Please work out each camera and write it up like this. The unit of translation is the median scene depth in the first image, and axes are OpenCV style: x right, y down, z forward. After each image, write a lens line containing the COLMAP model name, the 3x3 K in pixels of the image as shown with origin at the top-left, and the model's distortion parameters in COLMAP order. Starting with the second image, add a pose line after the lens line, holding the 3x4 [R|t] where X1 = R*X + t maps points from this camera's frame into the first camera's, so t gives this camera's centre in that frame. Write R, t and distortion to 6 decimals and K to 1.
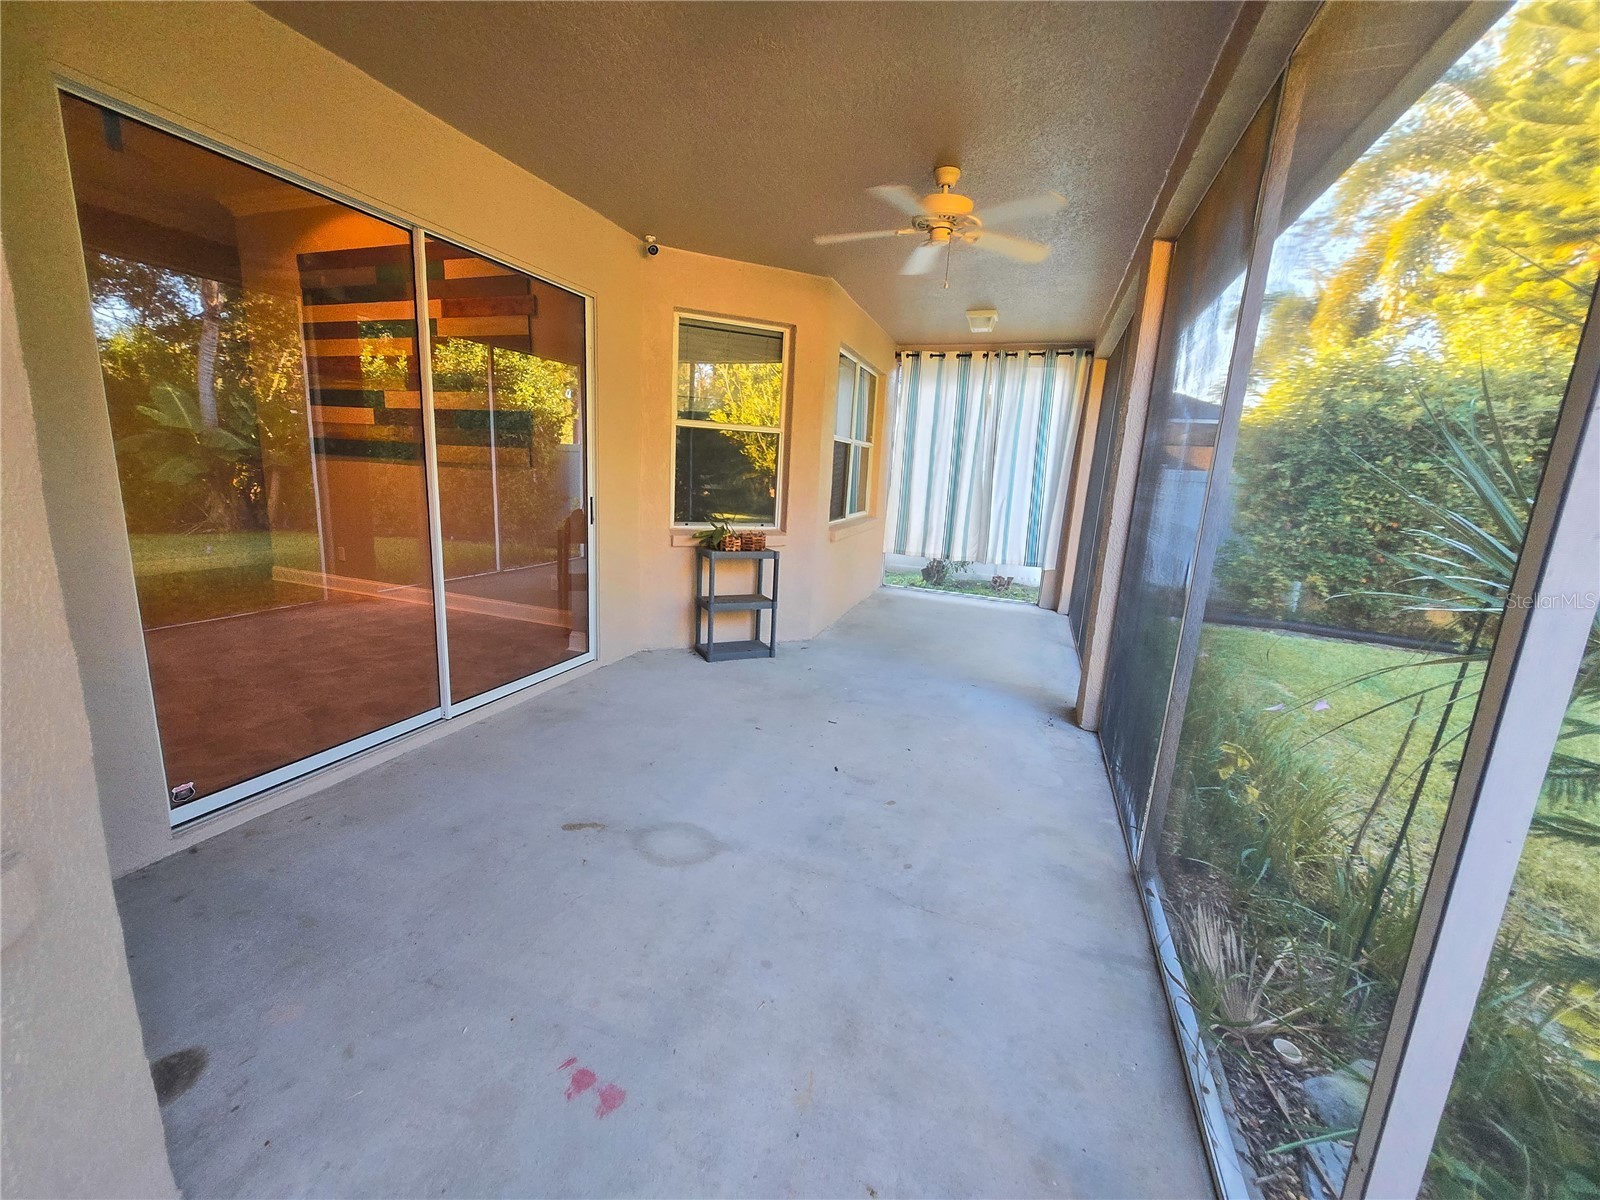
lens RADIAL K [[630.5, 0, 791.0], [0, 630.5, 596.7], [0, 0, 1]] dist [0.003777, -0.000844]
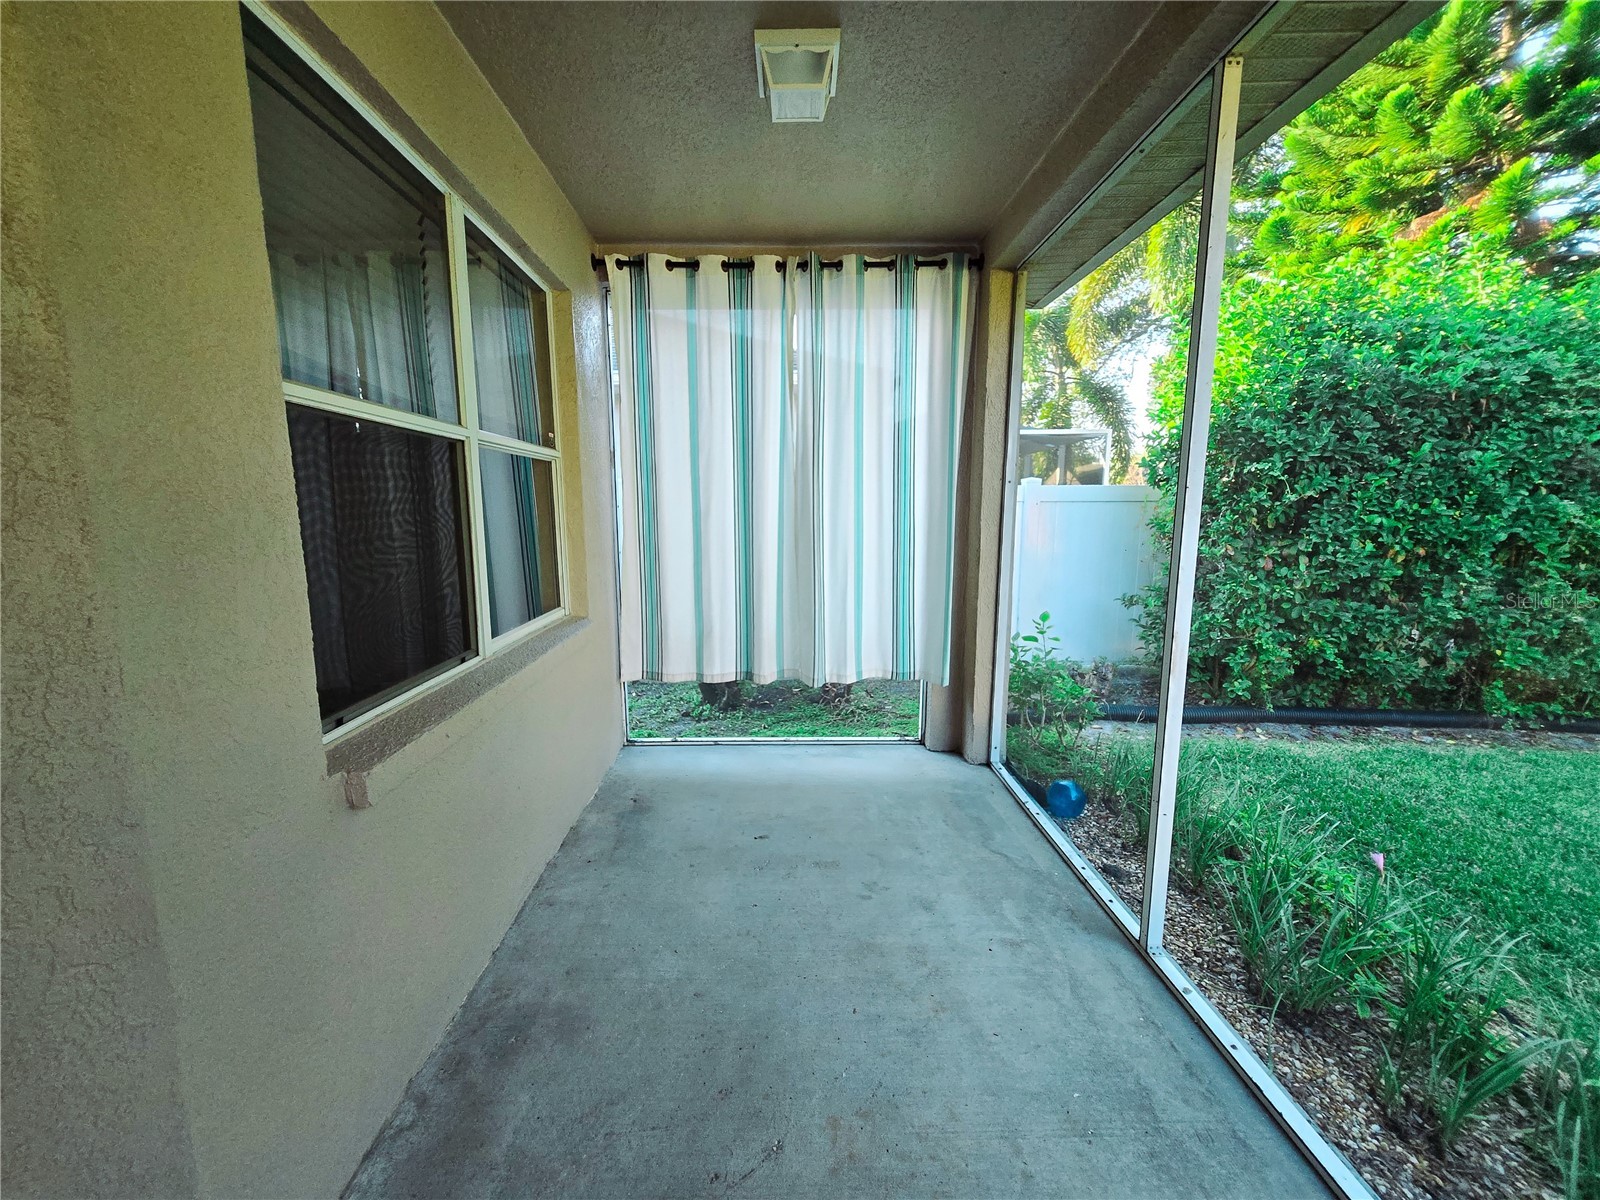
lens RADIAL K [[630.5, 0, 787.8], [0, 630.5, 599.7], [0, 0, 1]] dist [0.003777, -0.000844]
pose [[0.927618, -0.105417, 0.358346, 0.113671], [0.126271, 0.991370, -0.035228, -0.111138], [-0.351540, 0.077927, 0.932924, 0.571651]]
